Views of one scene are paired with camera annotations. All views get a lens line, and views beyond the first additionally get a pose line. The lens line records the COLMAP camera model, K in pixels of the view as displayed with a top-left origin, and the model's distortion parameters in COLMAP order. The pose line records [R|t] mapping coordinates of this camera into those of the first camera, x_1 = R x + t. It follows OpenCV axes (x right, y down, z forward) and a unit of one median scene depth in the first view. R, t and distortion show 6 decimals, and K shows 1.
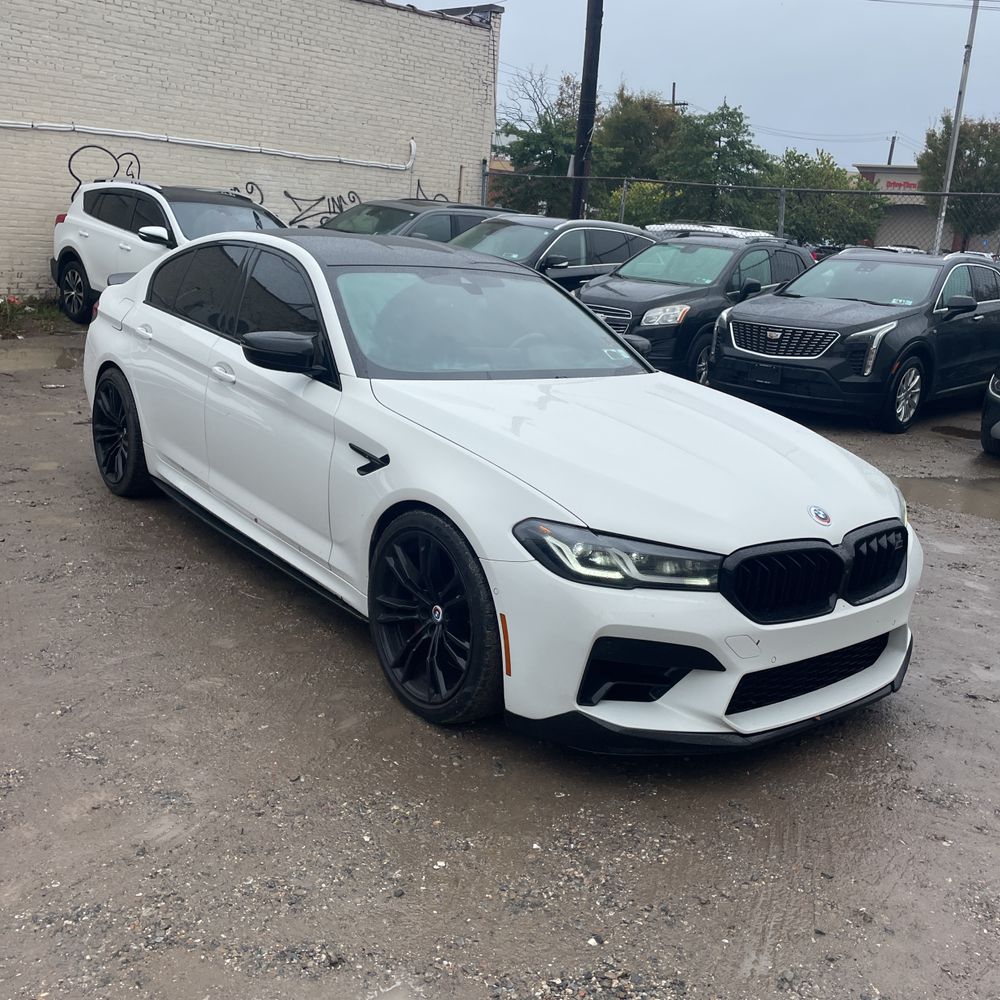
lens RADIAL K [[975.4, 0, 533.3], [0, 975.4, 476.7], [0, 0, 1]] dist [0.079749, -0.094009]
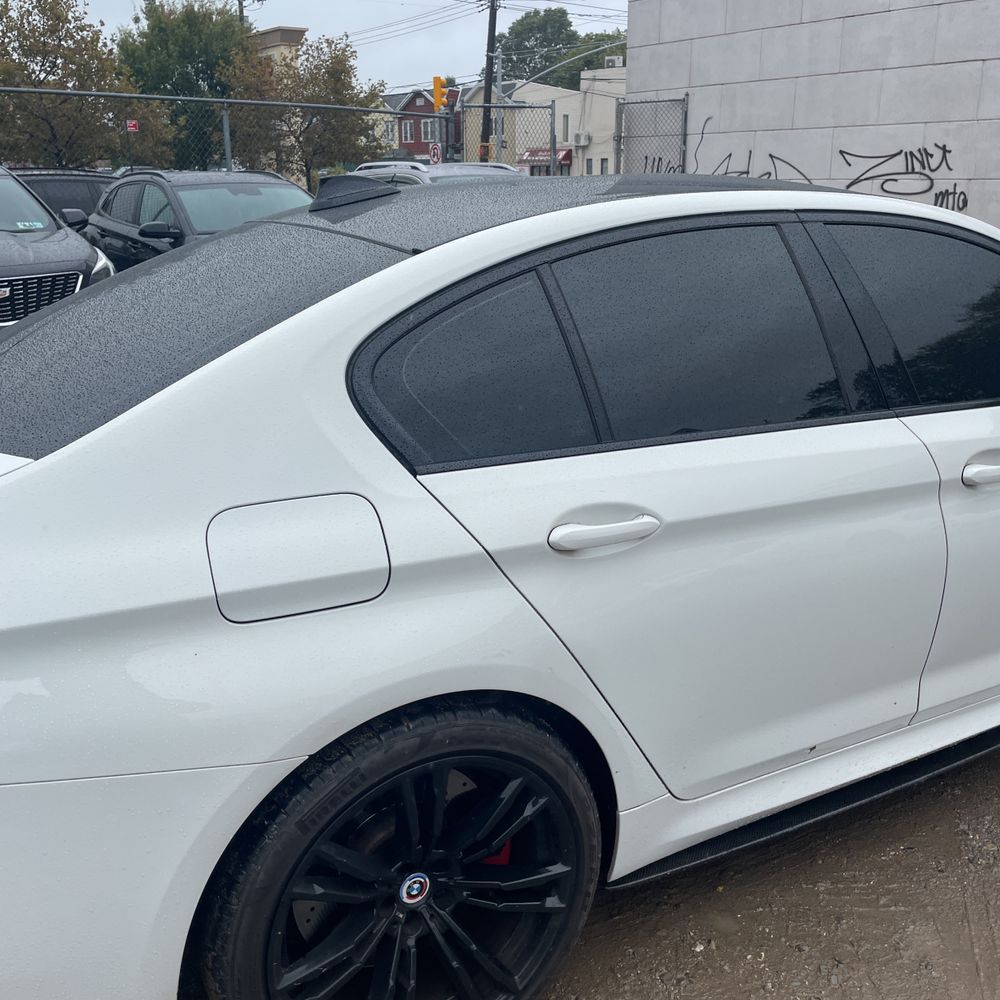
lens RADIAL K [[1011.7, 0, 499.2], [0, 1011.7, 488.2], [0, 0, 1]] dist [0.089301, -0.130507]
pose [[0.181980, -0.364956, 0.913066, -0.390120], [0.265018, 0.912414, 0.311876, -0.151210], [-0.946915, 0.185224, 0.262761, 0.512033]]
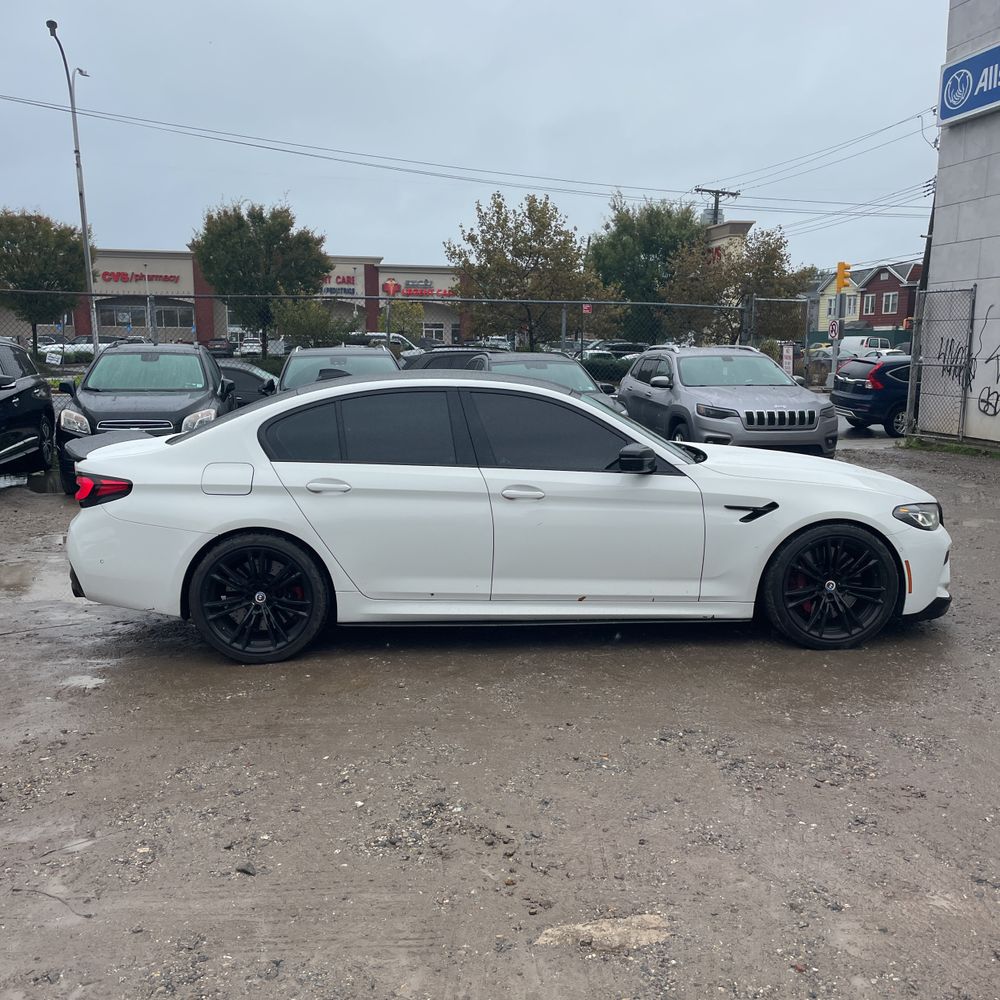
lens RADIAL K [[984.5, 0, 479.1], [0, 984.5, 501.0], [0, 0, 1]] dist [0.091745, -0.123395]
pose [[0.611170, -0.200159, 0.765773, -0.594205], [0.241939, 0.968432, 0.060036, -0.084121], [-0.753616, 0.148578, 0.640303, 0.121335]]
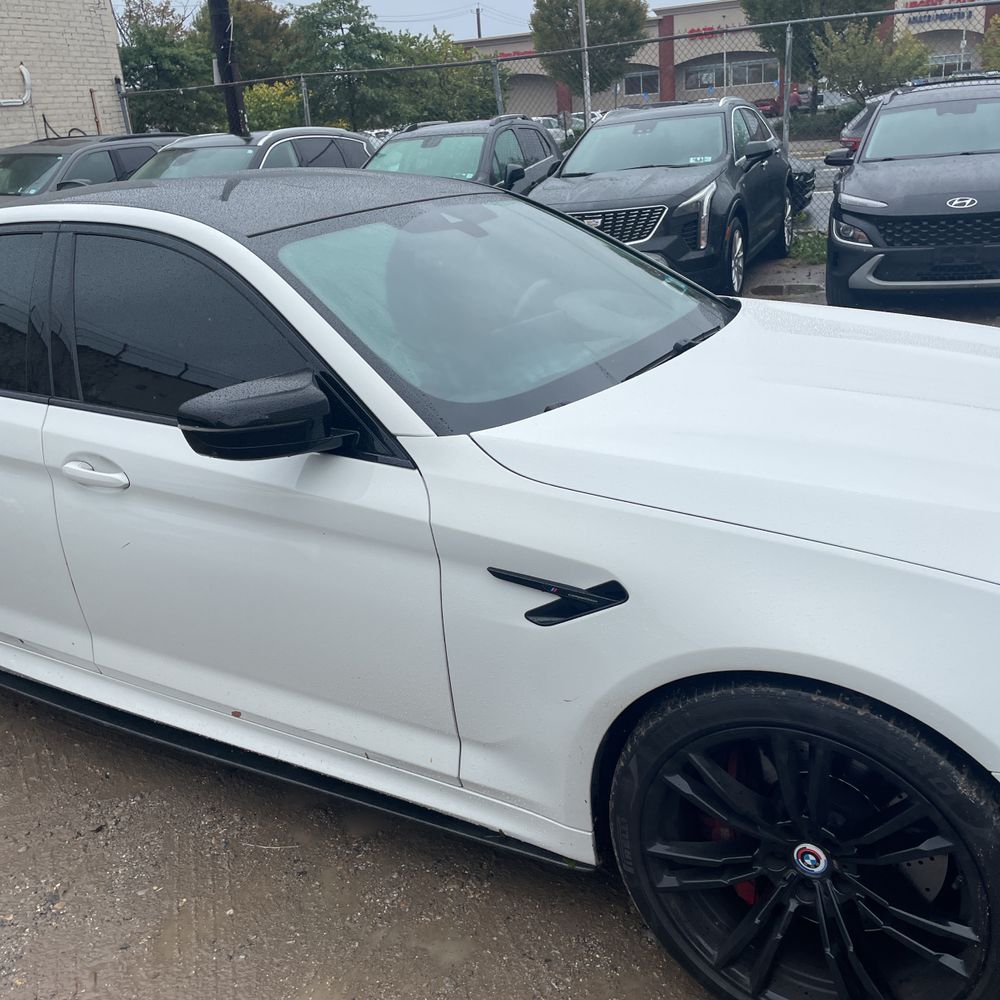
lens RADIAL K [[978.5, 0, 499.7], [0, 978.5, 473.8], [0, 0, 1]] dist [0.081685, -0.108181]
pose [[0.928434, -0.257226, 0.268040, -0.117184], [0.233053, 0.965159, 0.118973, -0.054209], [-0.289304, -0.047991, 0.956033, 0.192463]]
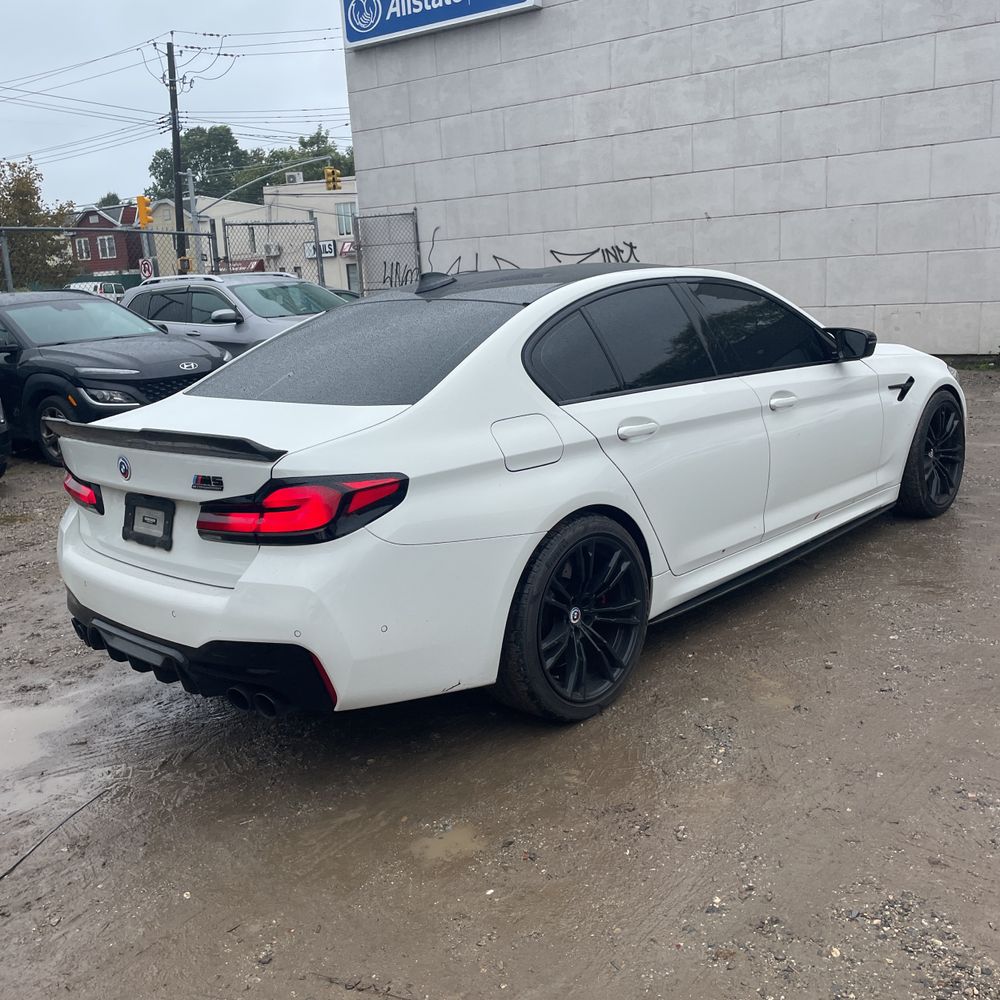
lens RADIAL K [[1011.7, 0, 499.2], [0, 1011.7, 488.2], [0, 0, 1]] dist [0.089301, -0.130507]
pose [[-0.123032, -0.278513, 0.952520, -0.589844], [0.293655, 0.906612, 0.303020, -0.193337], [-0.947961, 0.316994, -0.029756, 0.614858]]
